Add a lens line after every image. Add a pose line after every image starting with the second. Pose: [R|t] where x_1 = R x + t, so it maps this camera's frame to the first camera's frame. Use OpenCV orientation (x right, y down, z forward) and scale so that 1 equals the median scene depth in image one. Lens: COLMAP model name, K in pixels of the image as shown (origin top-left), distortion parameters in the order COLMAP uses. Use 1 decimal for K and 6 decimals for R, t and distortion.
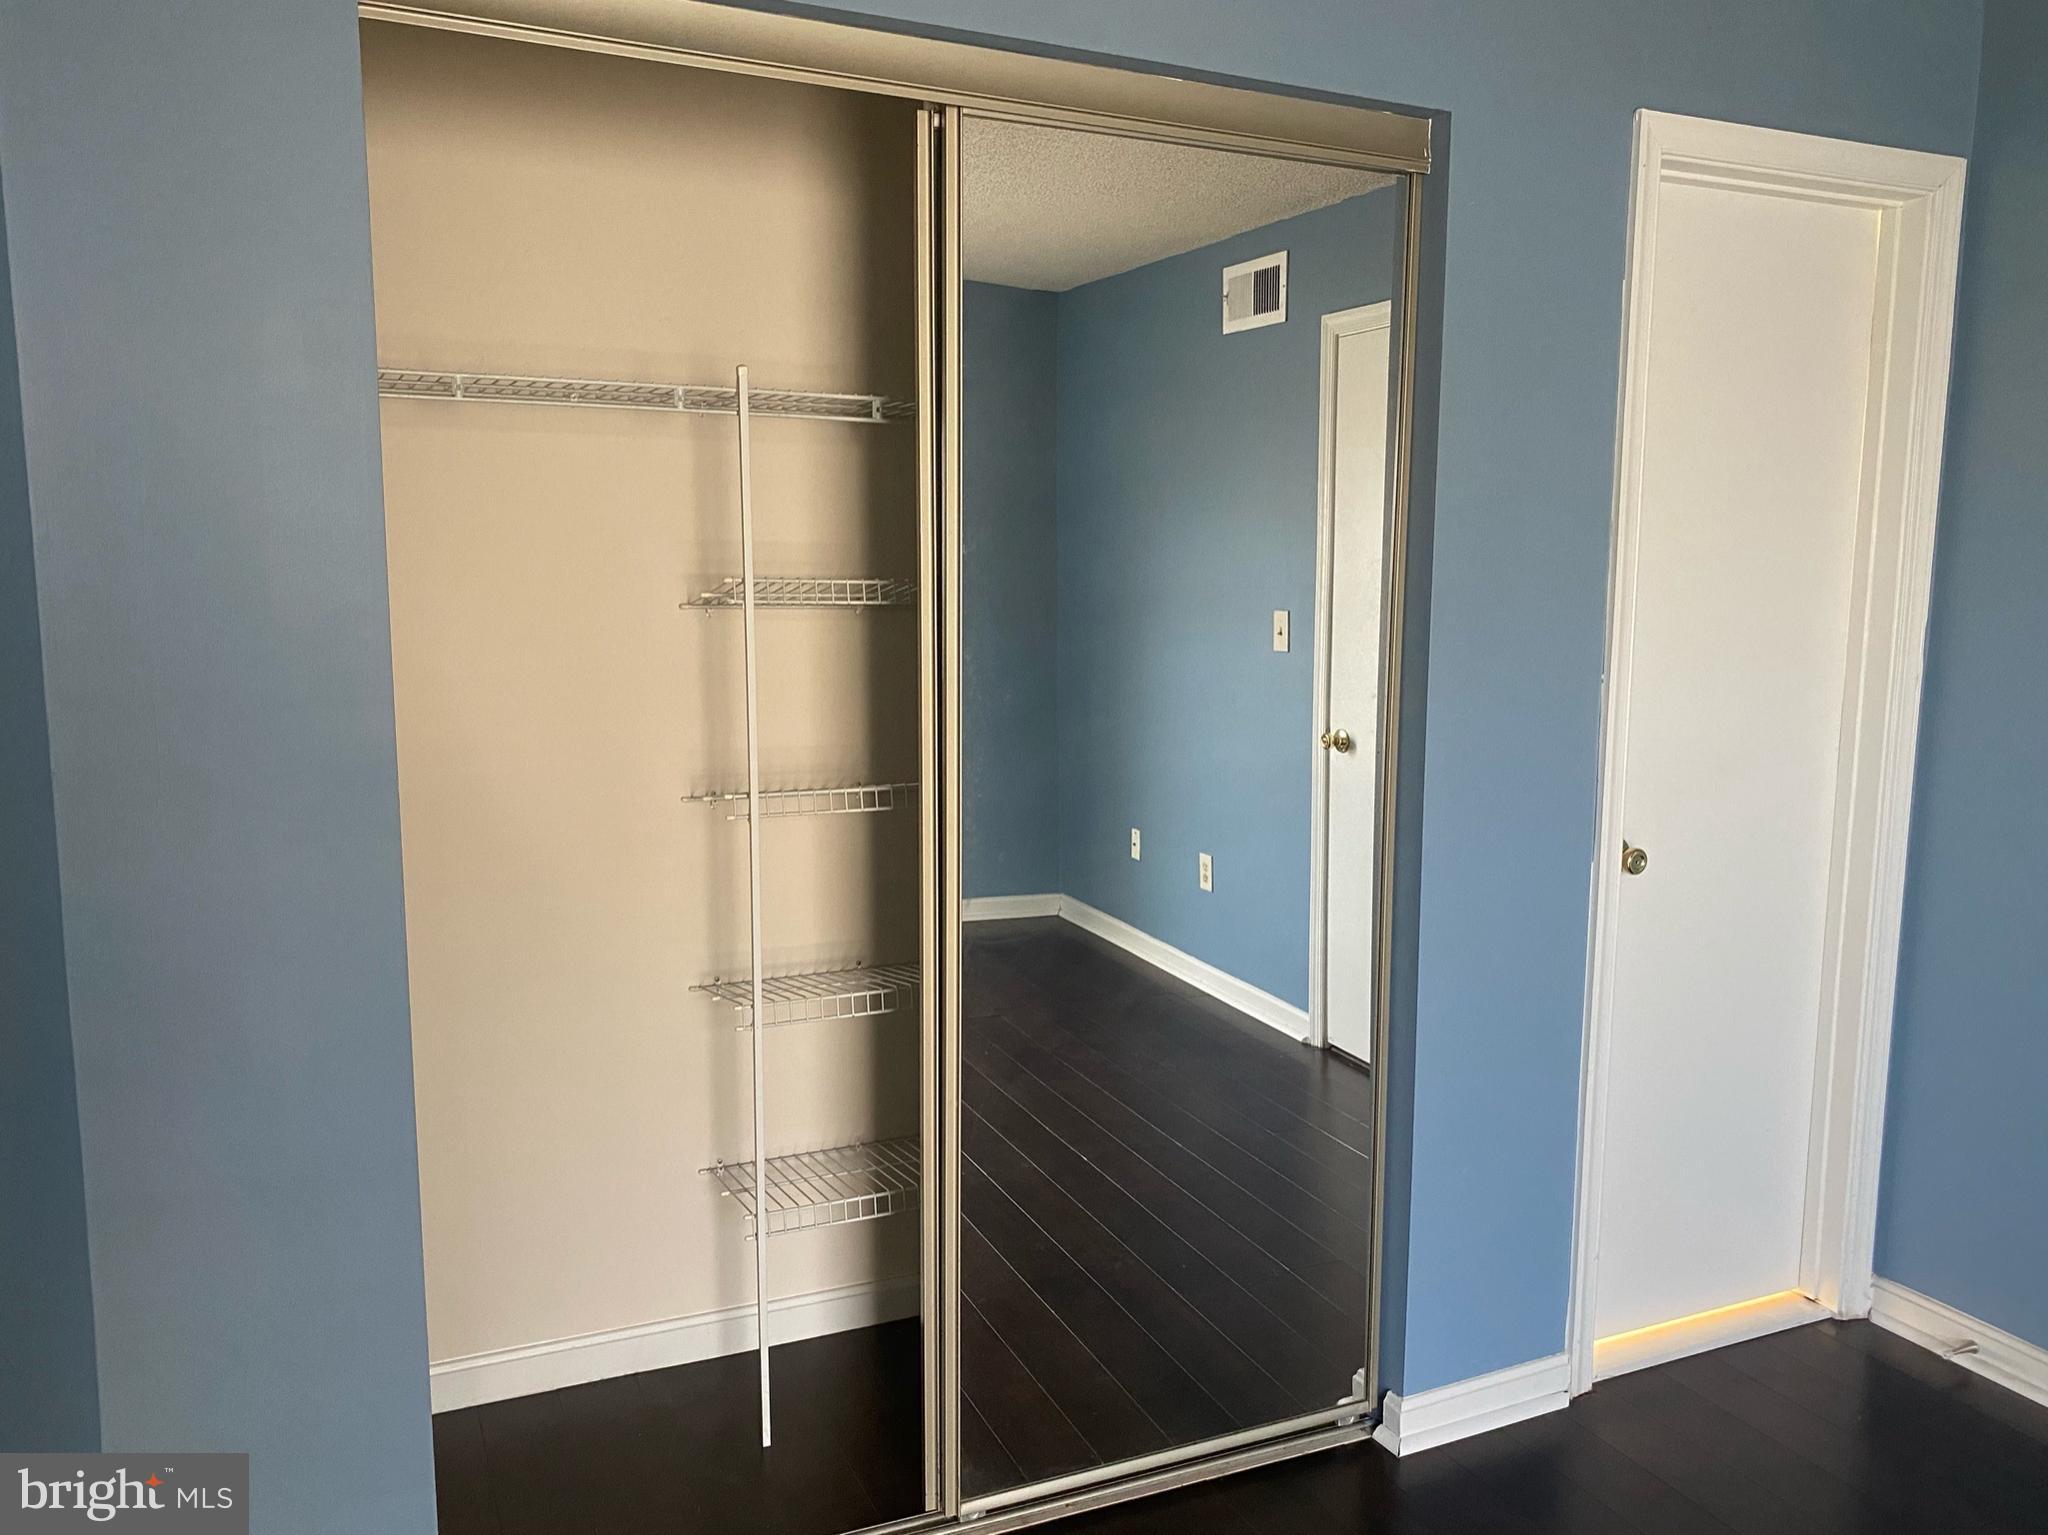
lens RADIAL K [[1547.2, 0, 1027.7], [0, 1547.2, 760.1], [0, 0, 1]] dist [0.056161, -0.076773]
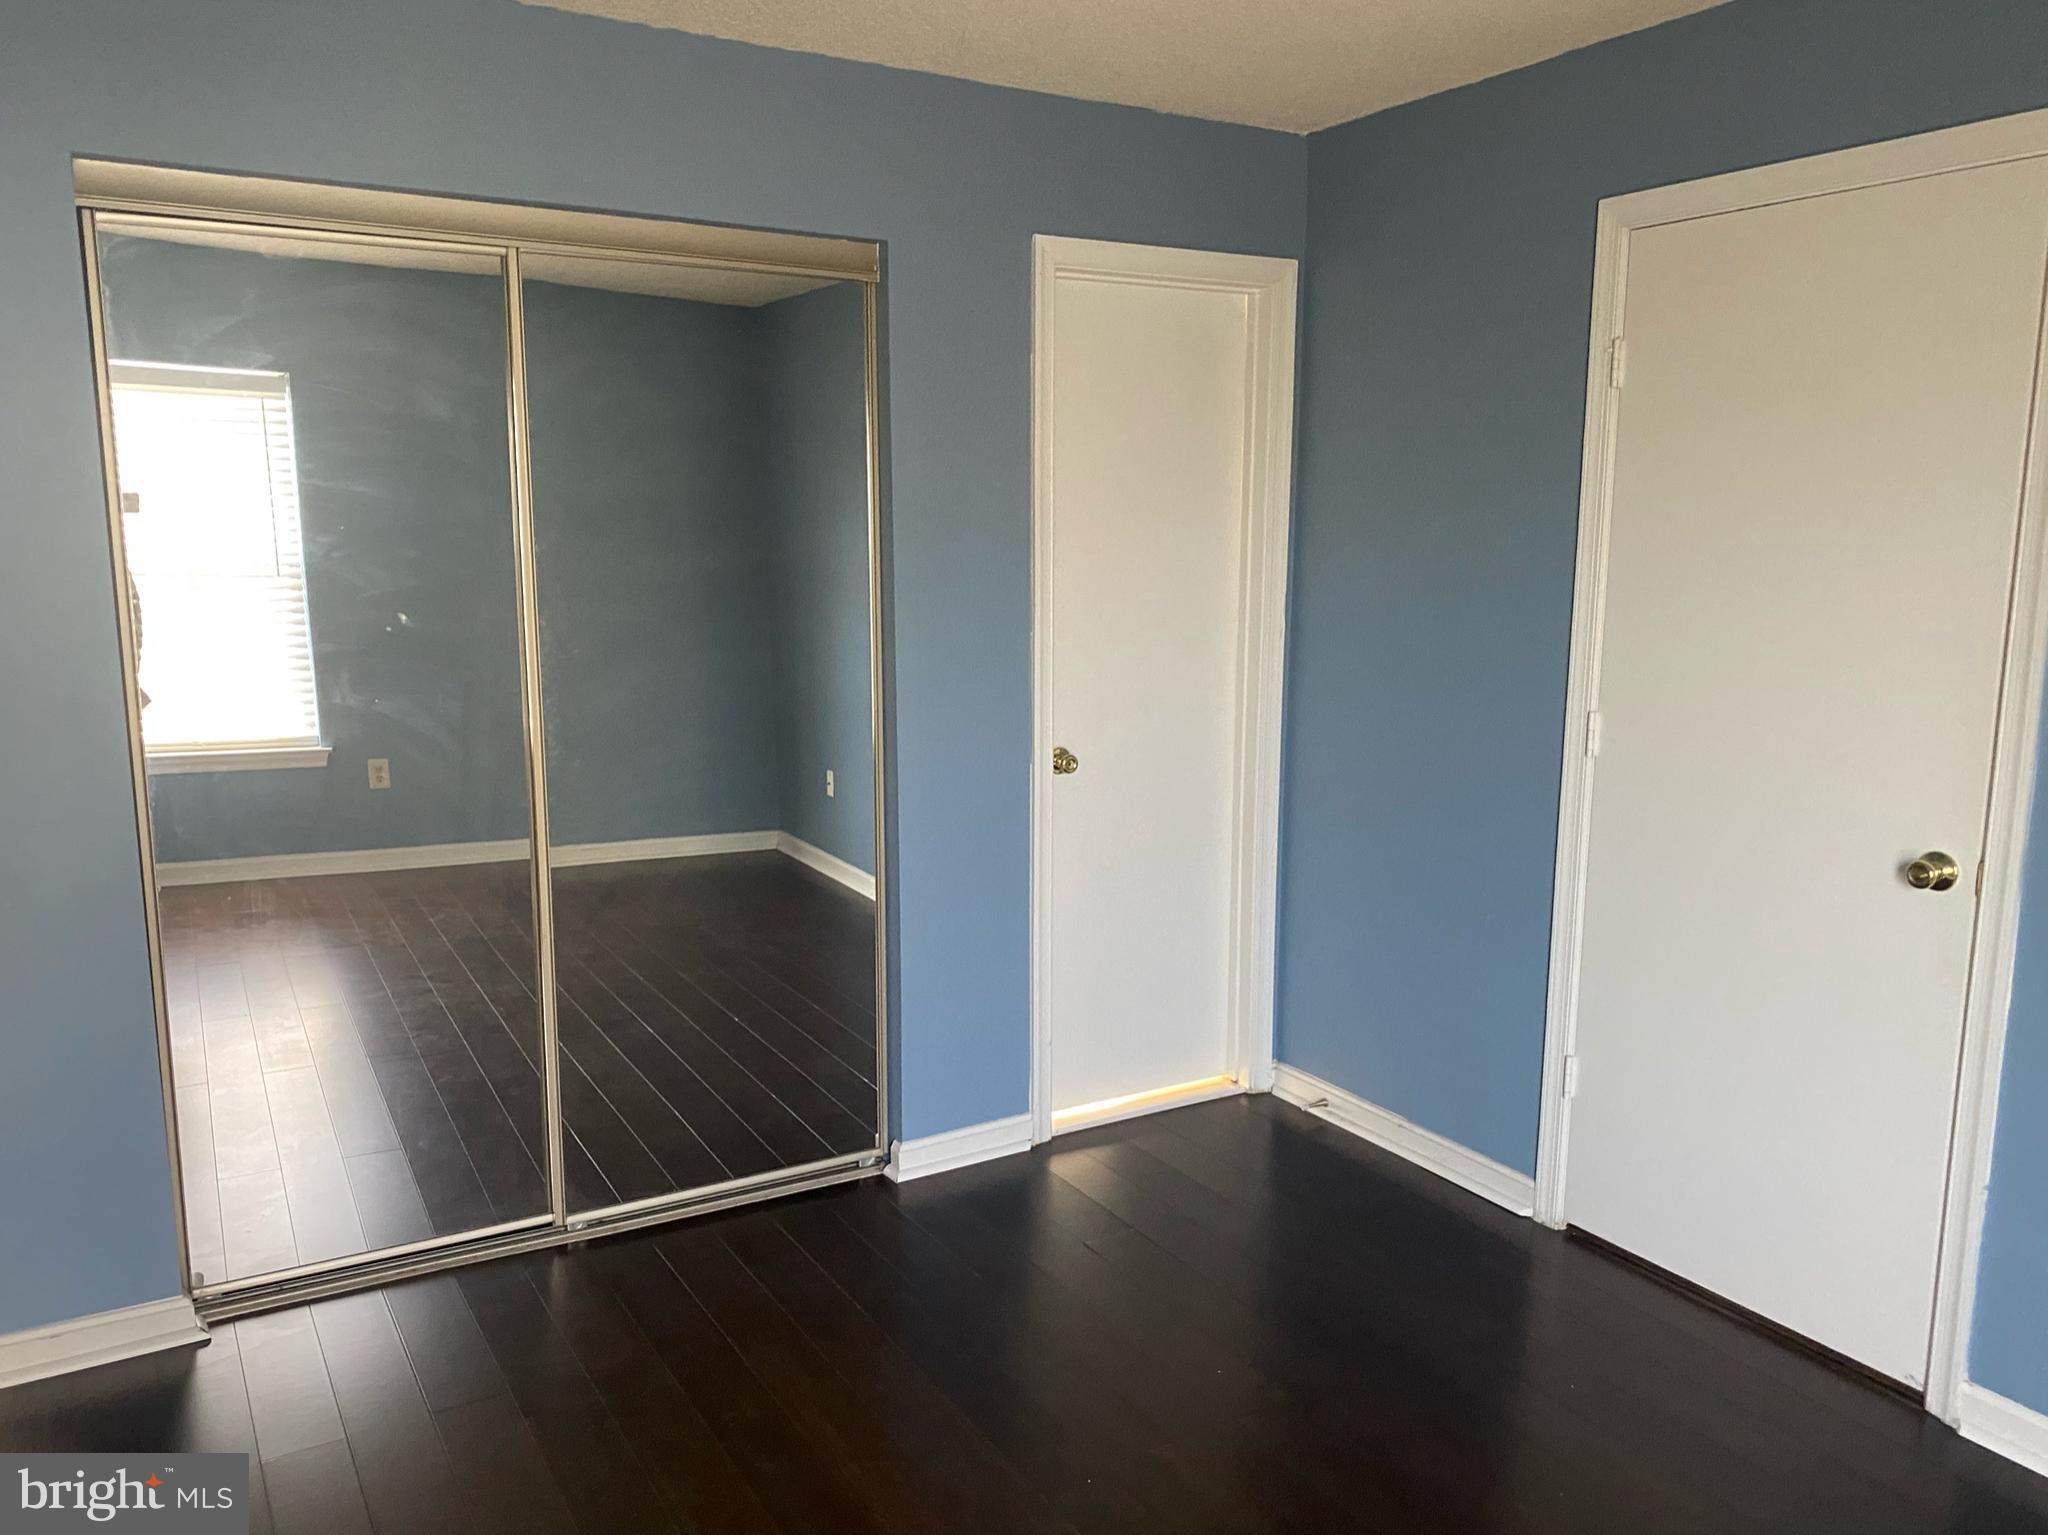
lens RADIAL K [[1547.2, 0, 1015.0], [0, 1547.2, 776.2], [0, 0, 1]] dist [0.056161, -0.076773]
pose [[0.995157, -0.021968, 0.095807, 0.200006], [0.019028, 0.999323, 0.031491, 0.030011], [-0.096434, -0.029516, 0.994902, -0.378484]]
